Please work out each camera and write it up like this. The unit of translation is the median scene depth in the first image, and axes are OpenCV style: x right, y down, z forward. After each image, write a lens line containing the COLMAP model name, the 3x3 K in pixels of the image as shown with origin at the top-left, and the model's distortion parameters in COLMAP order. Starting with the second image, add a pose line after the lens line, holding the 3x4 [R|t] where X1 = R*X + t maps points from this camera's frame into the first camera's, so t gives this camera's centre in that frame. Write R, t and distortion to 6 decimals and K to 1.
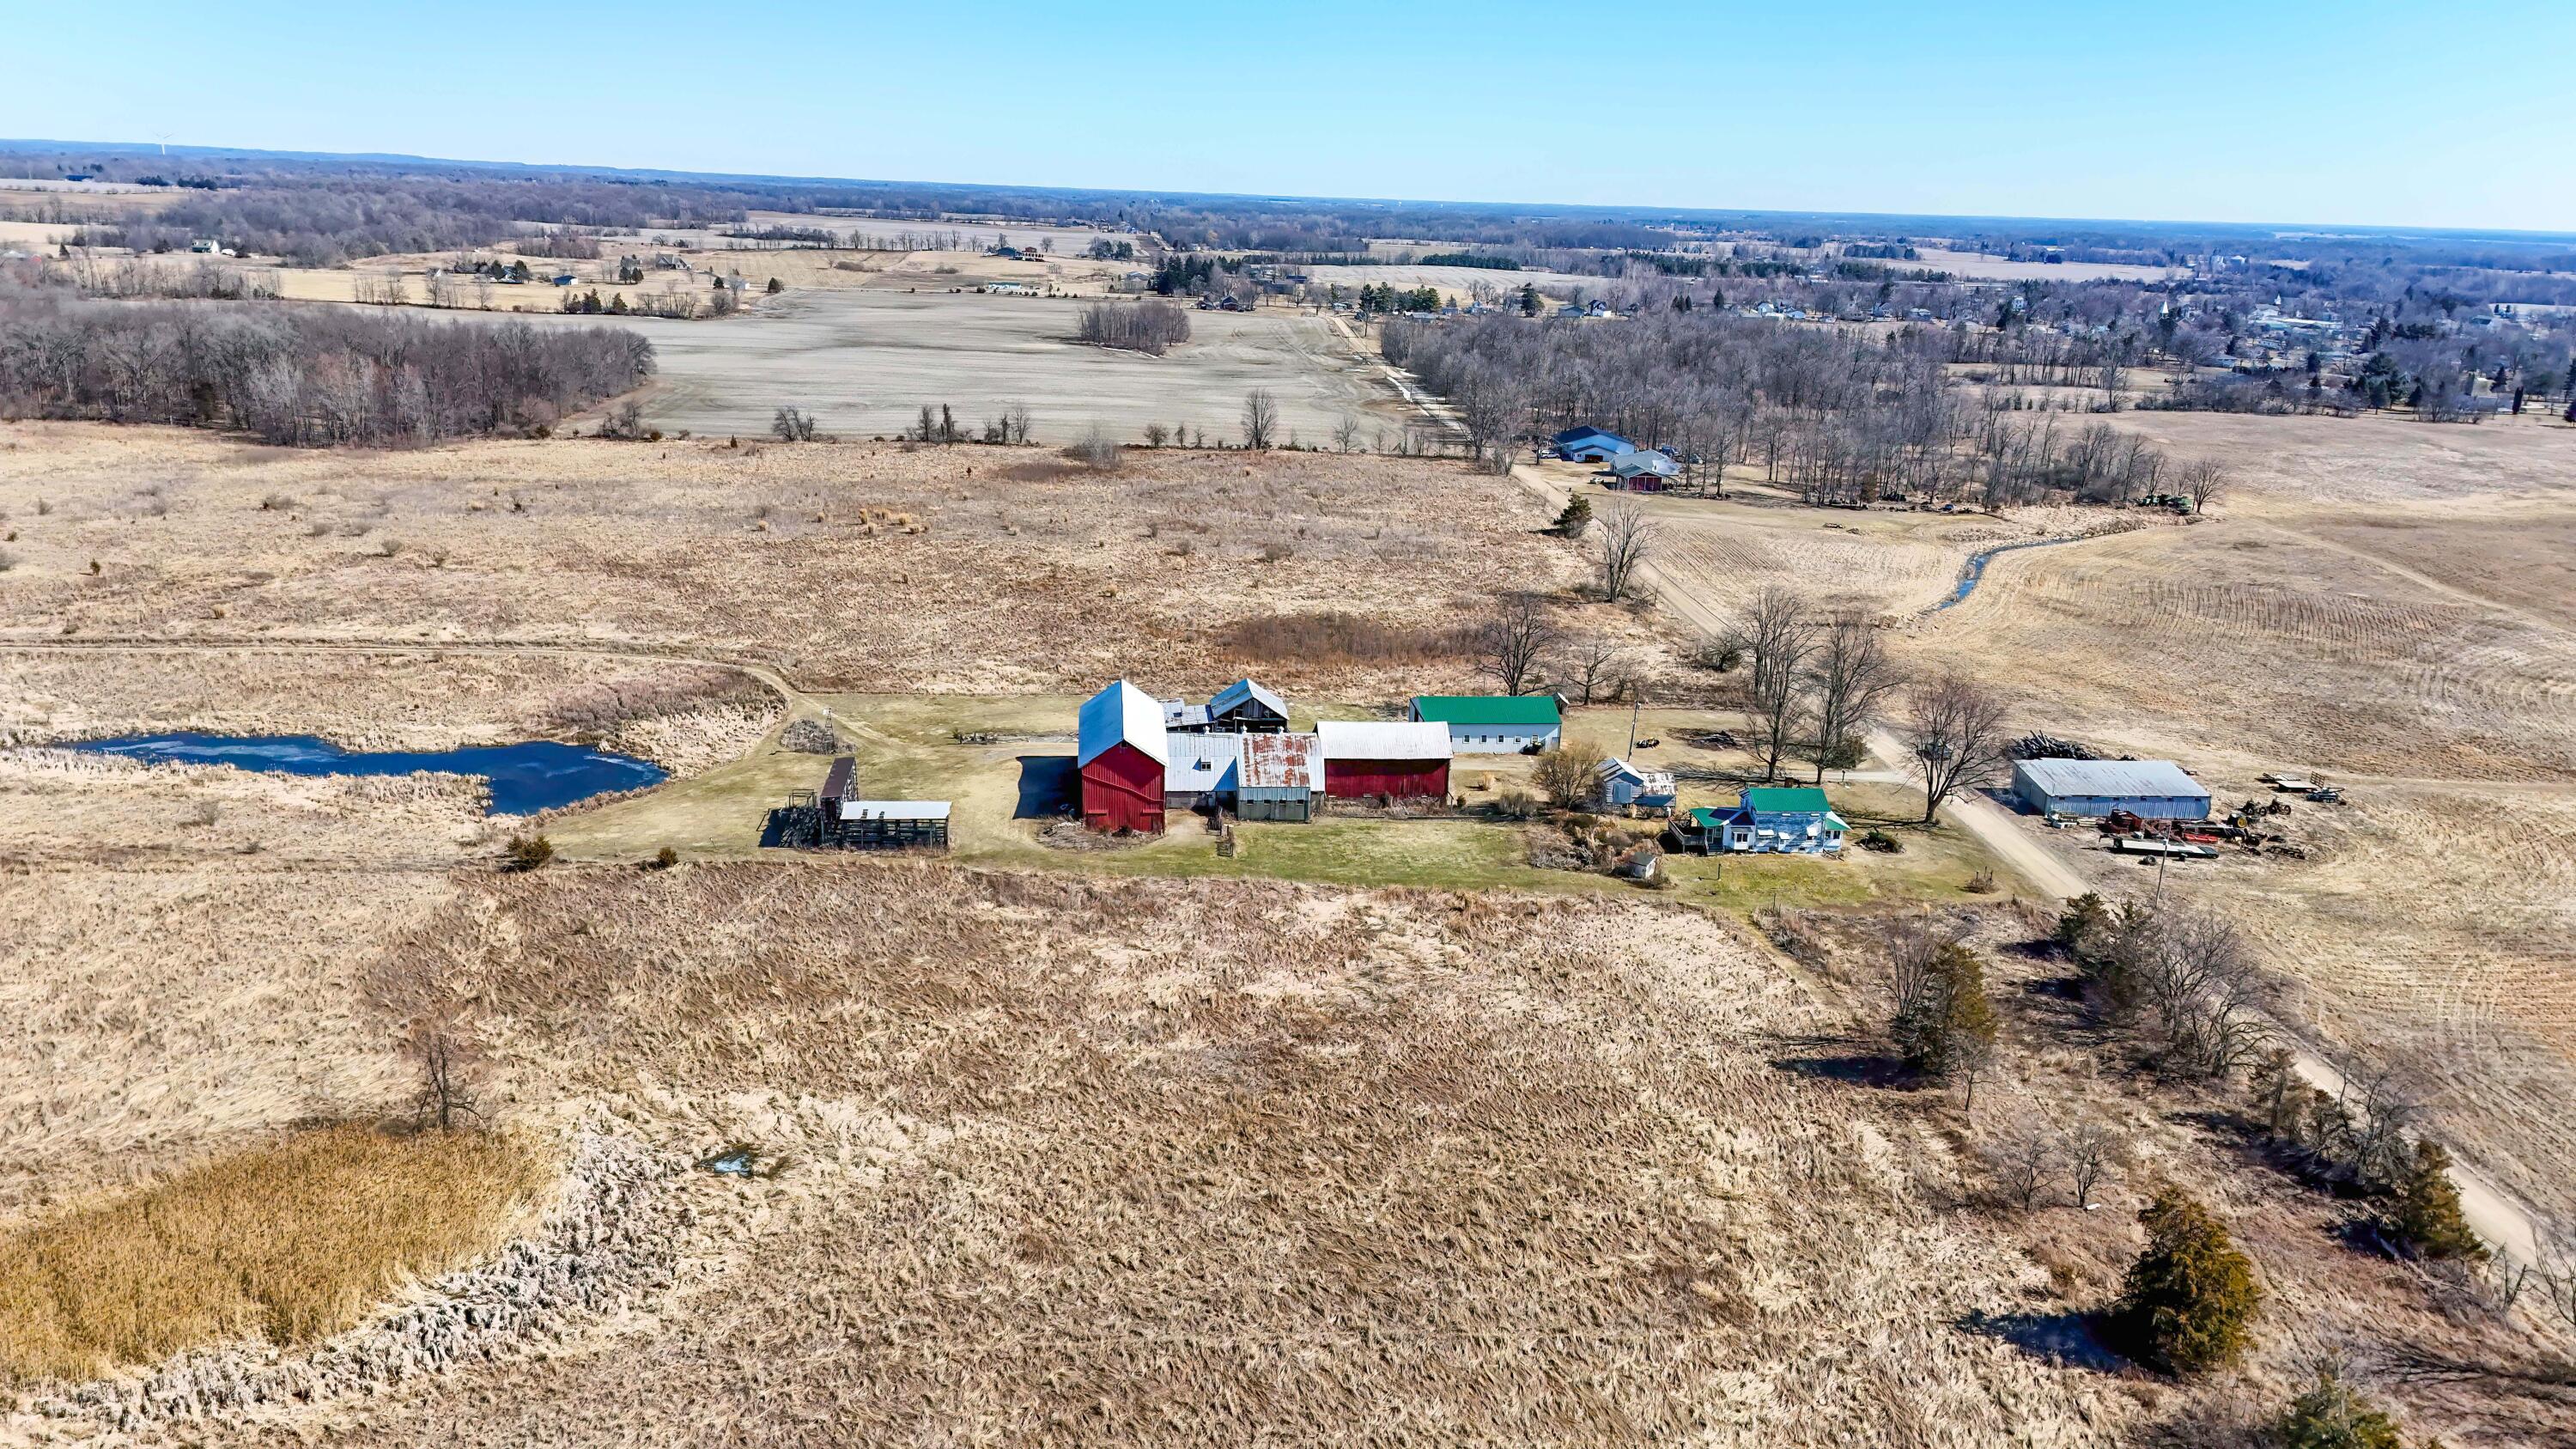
lens RADIAL K [[1857.5, 0, 1288.0], [0, 1857.5, 724.5], [0, 0, 1]] dist [0.048991, -0.002870]
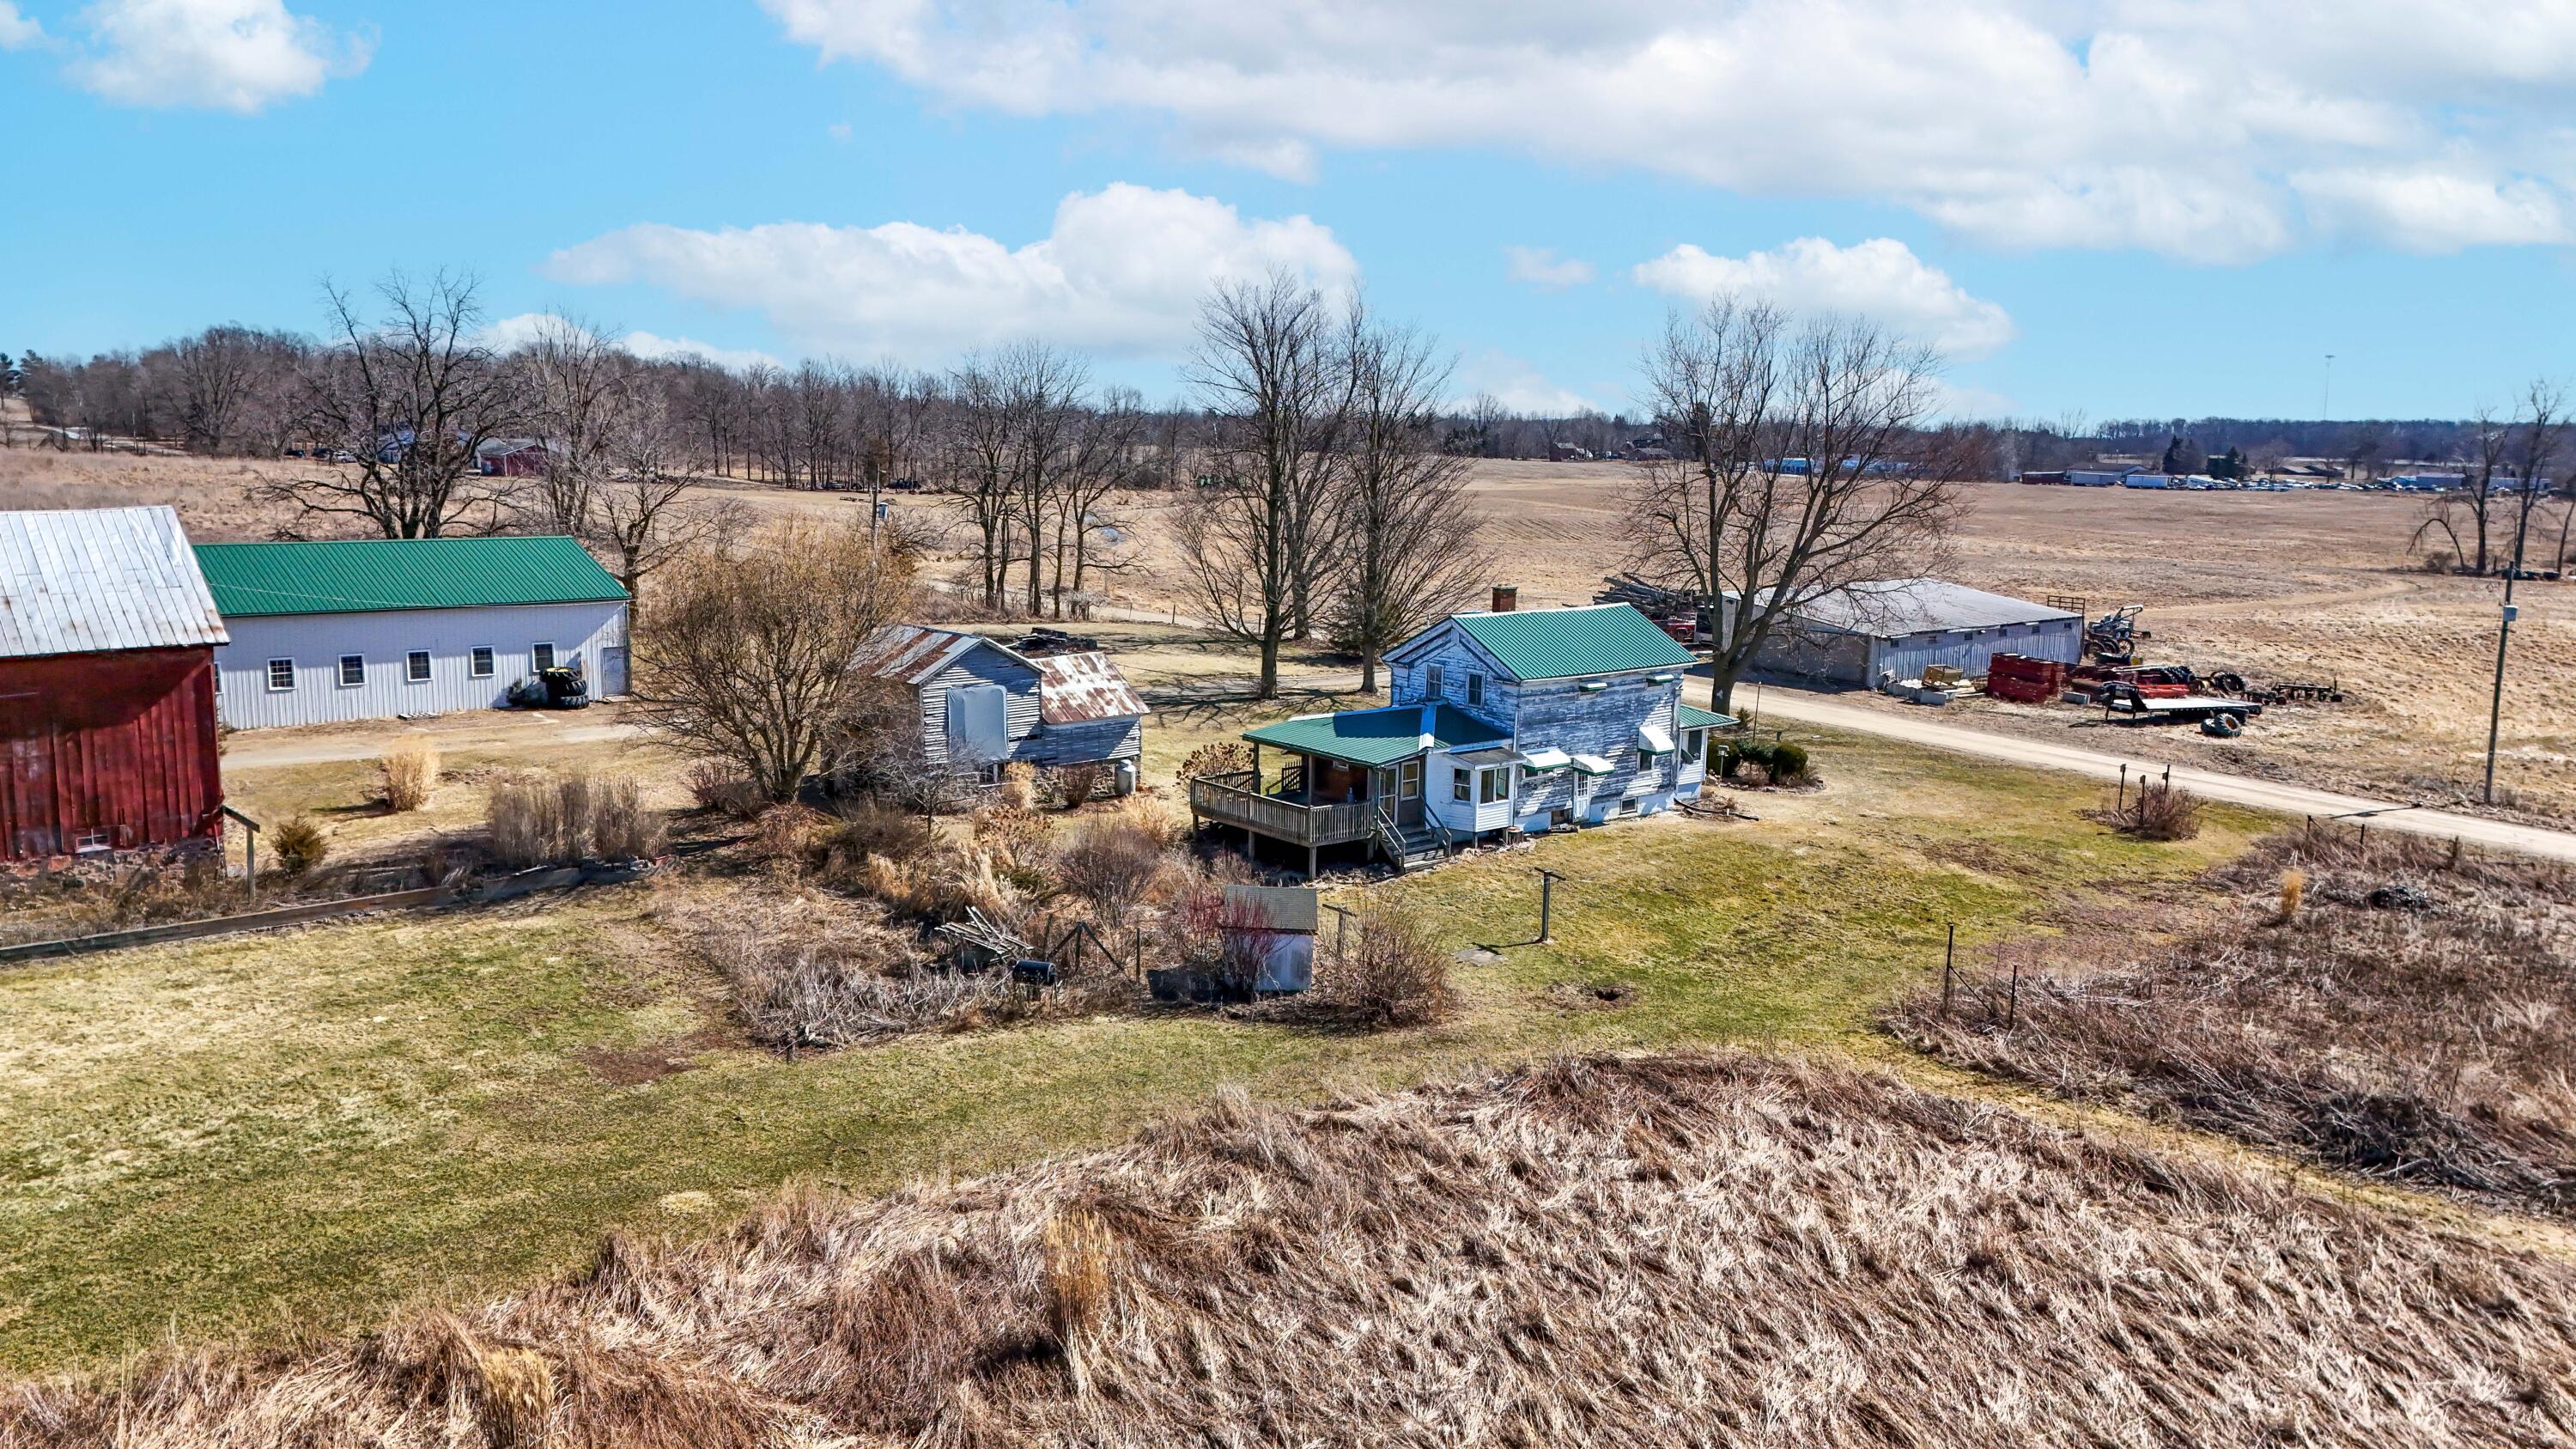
lens RADIAL K [[1857.5, 0, 1288.0], [0, 1857.5, 724.5], [0, 0, 1]] dist [0.048991, -0.002870]
pose [[0.813096, -0.108990, 0.571835, 0.063630], [0.166287, 0.984873, -0.048731, 0.057943], [-0.557874, 0.134711, 0.818920, 0.763860]]
